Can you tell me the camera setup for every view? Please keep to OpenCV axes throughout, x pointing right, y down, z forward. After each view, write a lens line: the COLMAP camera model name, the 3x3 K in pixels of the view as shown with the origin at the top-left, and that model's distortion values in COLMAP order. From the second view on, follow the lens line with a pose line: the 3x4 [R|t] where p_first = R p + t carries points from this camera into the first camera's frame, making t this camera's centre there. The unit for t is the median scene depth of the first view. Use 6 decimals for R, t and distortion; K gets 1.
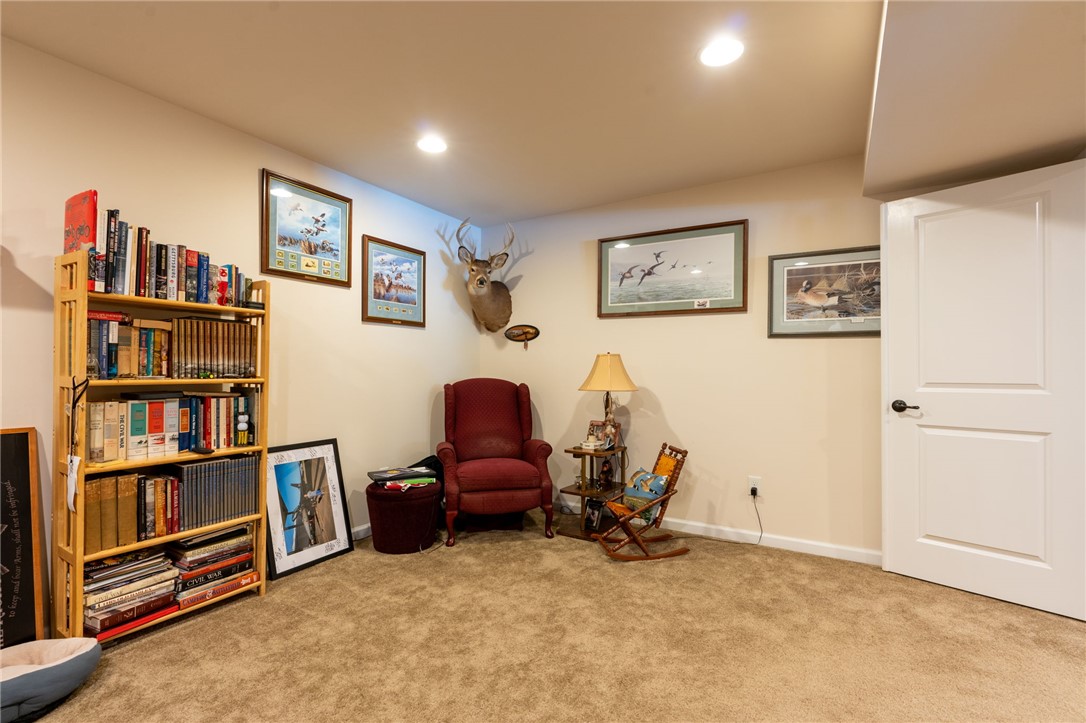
lens RADIAL K [[511.7, 0, 543.0], [0, 511.7, 361.5], [0, 0, 1]] dist [-0.003521, -0.000417]
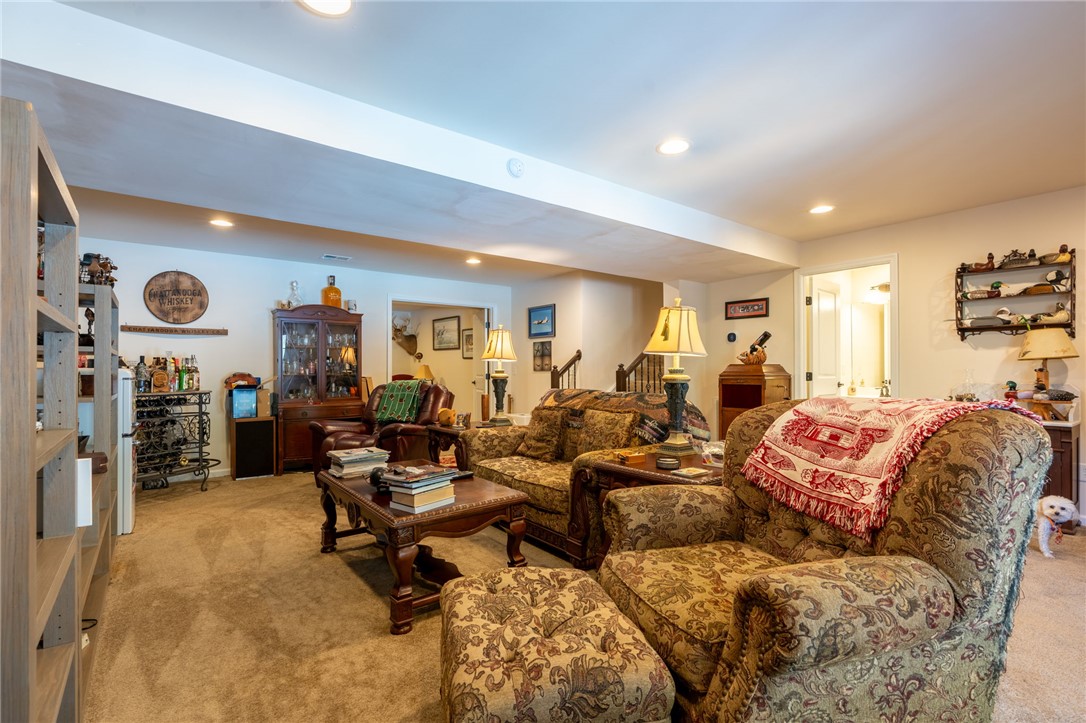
lens RADIAL K [[511.7, 0, 543.0], [0, 511.7, 361.5], [0, 0, 1]] dist [-0.003521, -0.000417]
pose [[0.931870, -0.012442, -0.362579, 1.452951], [0.010694, 0.999920, -0.006829, -0.007553], [0.362635, 0.002487, 0.931928, -1.106948]]
